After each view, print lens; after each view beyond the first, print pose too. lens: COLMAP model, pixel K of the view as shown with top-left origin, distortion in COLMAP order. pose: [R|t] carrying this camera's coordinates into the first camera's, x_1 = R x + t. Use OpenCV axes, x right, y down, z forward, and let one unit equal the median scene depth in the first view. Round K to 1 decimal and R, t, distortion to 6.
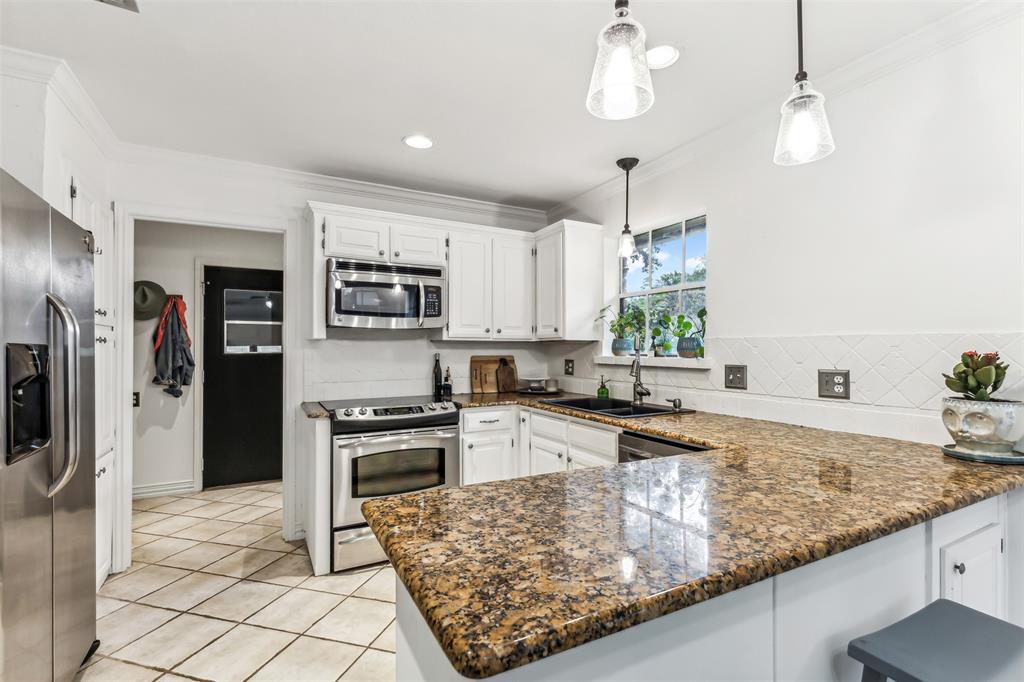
lens RADIAL K [[468.5, 0, 516.8], [0, 468.5, 345.8], [0, 0, 1]] dist [0.006149, -0.002349]
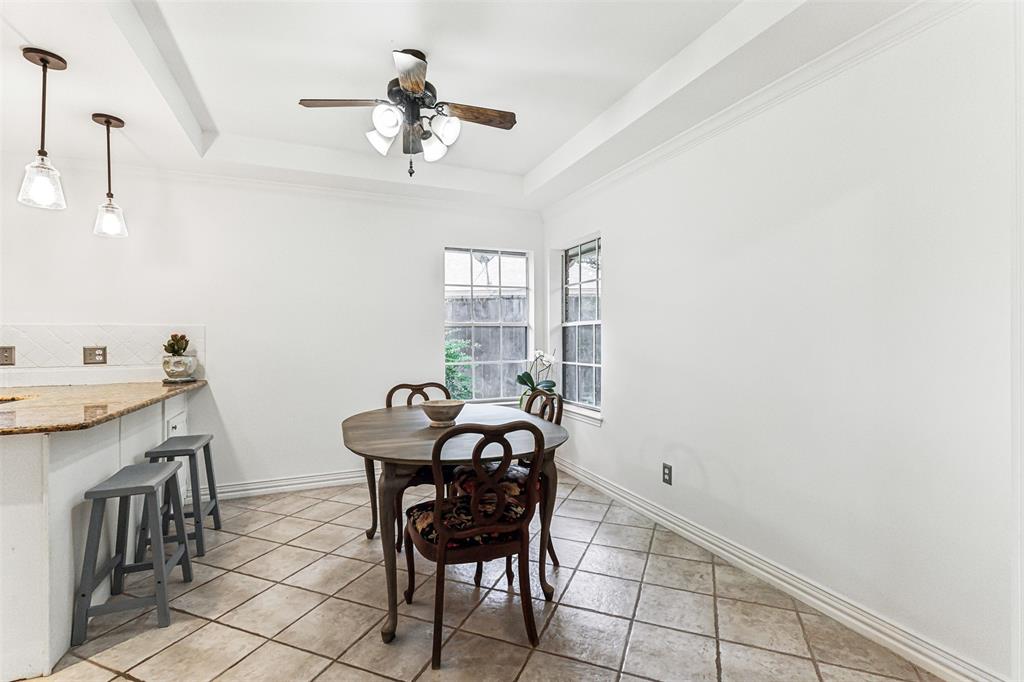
lens RADIAL K [[468.5, 0, 515.4], [0, 468.5, 341.1], [0, 0, 1]] dist [0.006149, -0.002349]
pose [[0.095652, -0.006606, 0.995393, -0.552322], [0.000567, 0.999978, 0.006582, 0.016274], [-0.995415, -0.000065, 0.095654, -0.409986]]
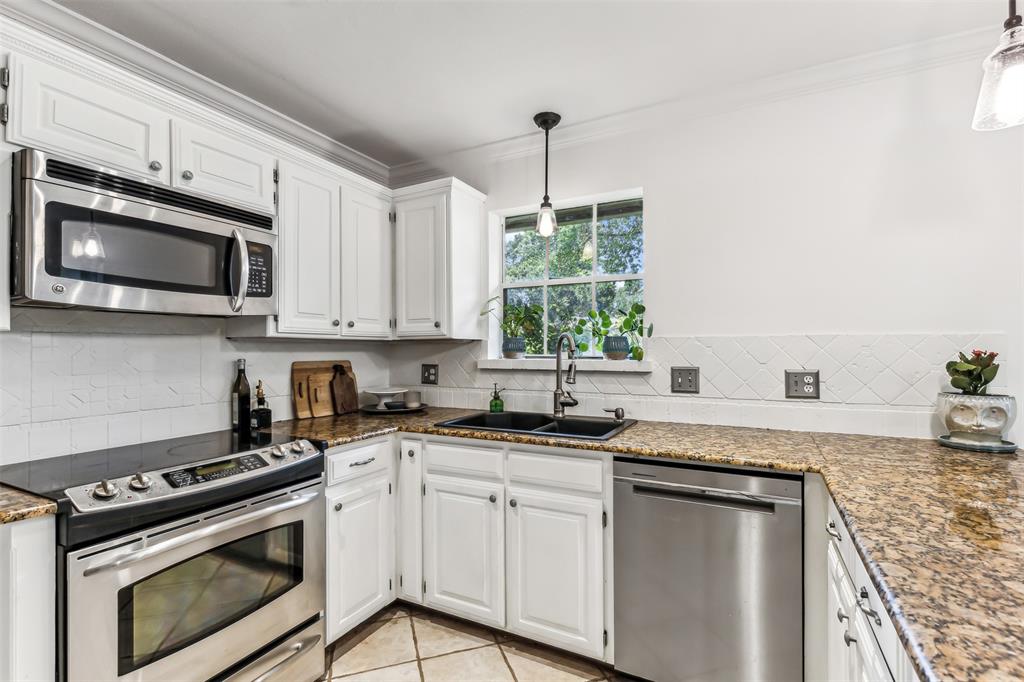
lens RADIAL K [[468.5, 0, 521.5], [0, 468.5, 348.4], [0, 0, 1]] dist [0.006149, -0.002349]
pose [[0.822232, -0.003329, 0.569143, -0.266387], [0.000925, 0.999989, 0.004512, 0.000184], [-0.569152, -0.003183, 0.822226, 0.365645]]
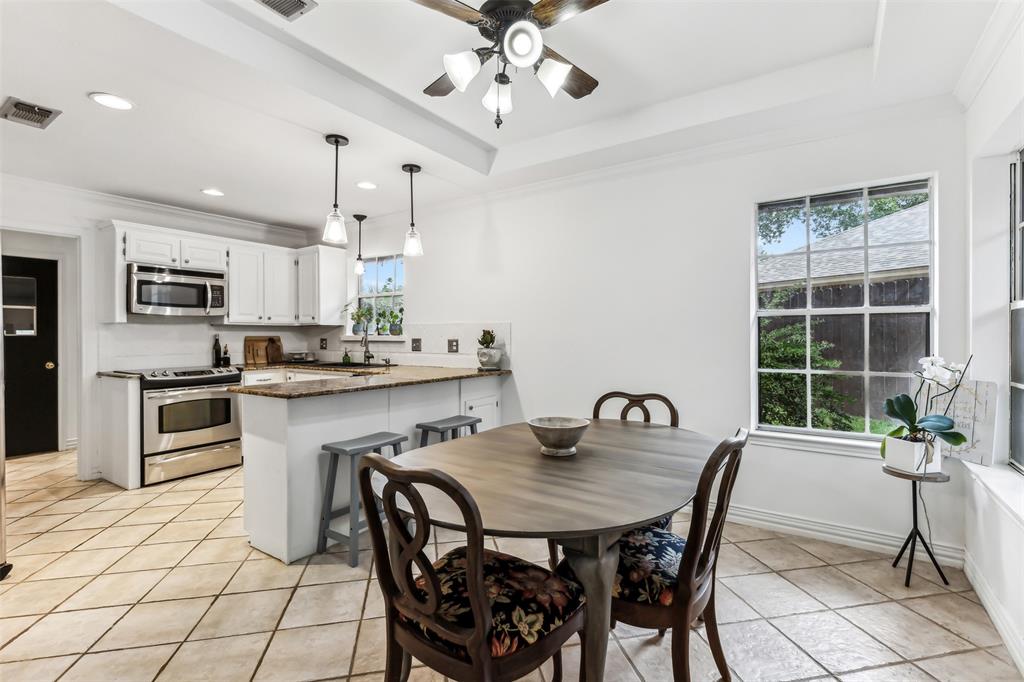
lens RADIAL K [[468.5, 0, 515.1], [0, 468.5, 336.7], [0, 0, 1]] dist [0.006149, -0.002349]
pose [[0.883972, -0.004446, 0.467519, -0.053581], [0.000226, 0.999959, 0.009083, 0.014245], [-0.467540, -0.007923, 0.883936, -0.720072]]
